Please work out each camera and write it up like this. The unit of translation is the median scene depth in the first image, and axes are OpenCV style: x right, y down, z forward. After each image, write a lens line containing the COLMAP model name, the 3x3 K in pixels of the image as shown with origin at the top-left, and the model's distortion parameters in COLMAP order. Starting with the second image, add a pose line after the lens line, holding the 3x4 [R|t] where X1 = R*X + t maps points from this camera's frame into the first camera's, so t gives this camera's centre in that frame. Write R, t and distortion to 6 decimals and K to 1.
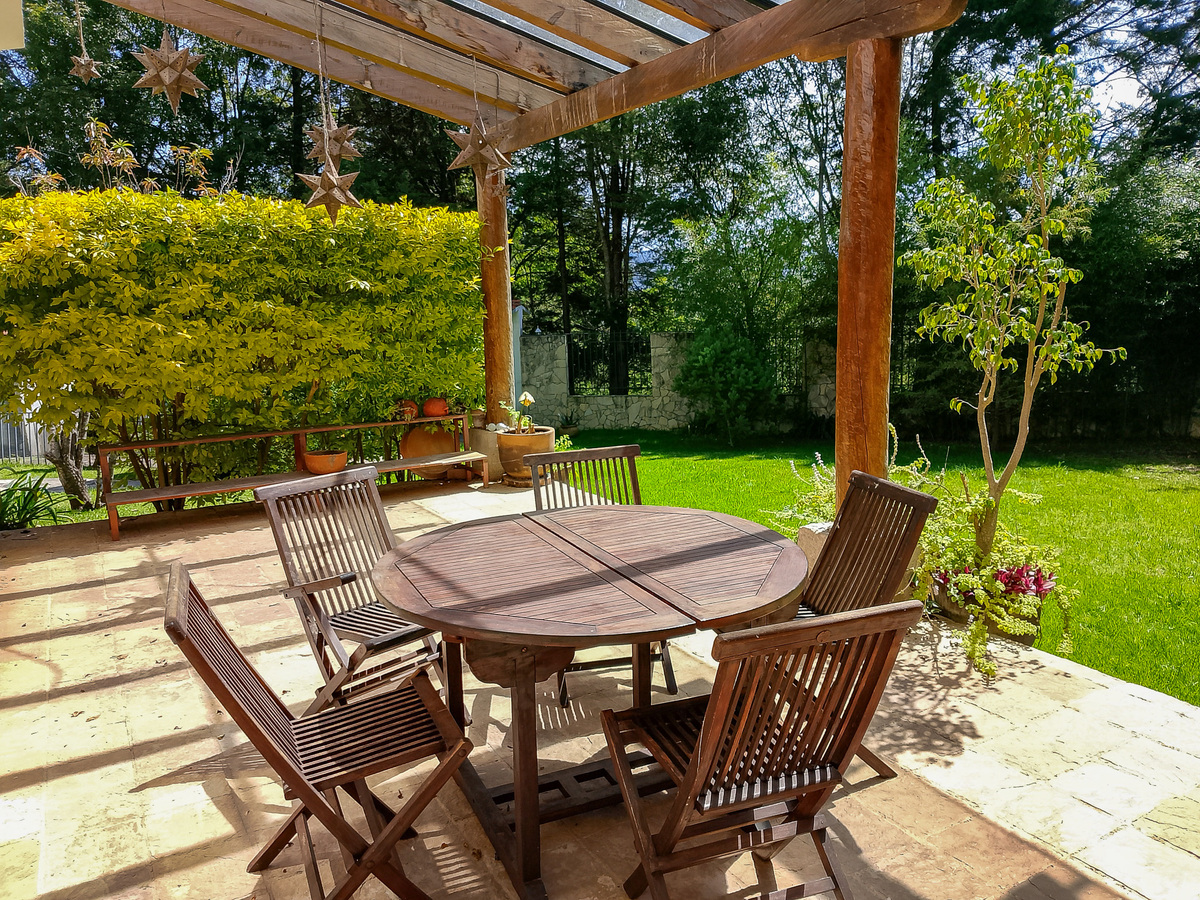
lens RADIAL K [[913.5, 0, 611.4], [0, 913.5, 450.4], [0, 0, 1]] dist [0.052944, -0.096019]
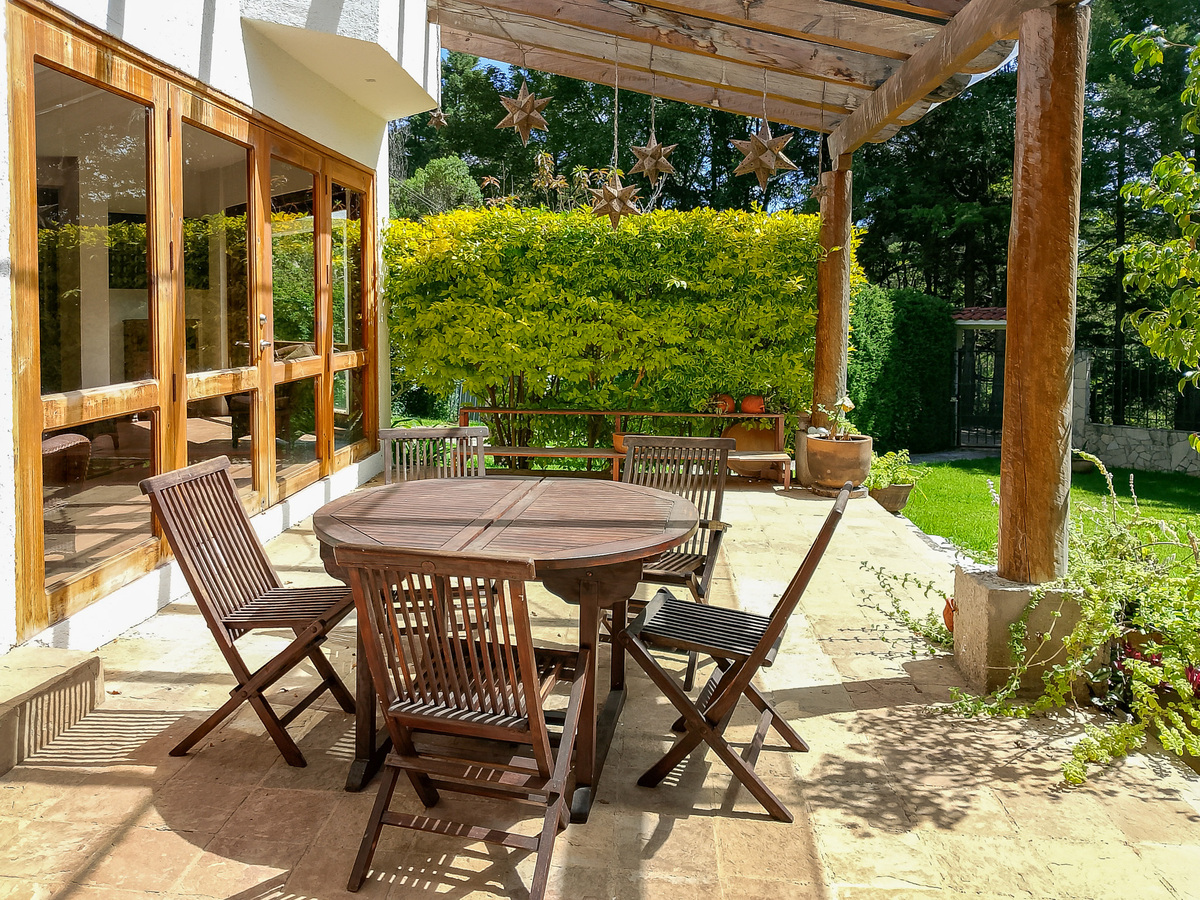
lens RADIAL K [[1011.1, 0, 626.1], [0, 1011.1, 343.6], [0, 0, 1]] dist [0.059579, -0.029488]
pose [[0.791568, 0.043729, -0.609515, 0.426983], [-0.122129, 0.988634, -0.087678, 0.001709], [0.598753, 0.143842, 0.787911, 0.033722]]
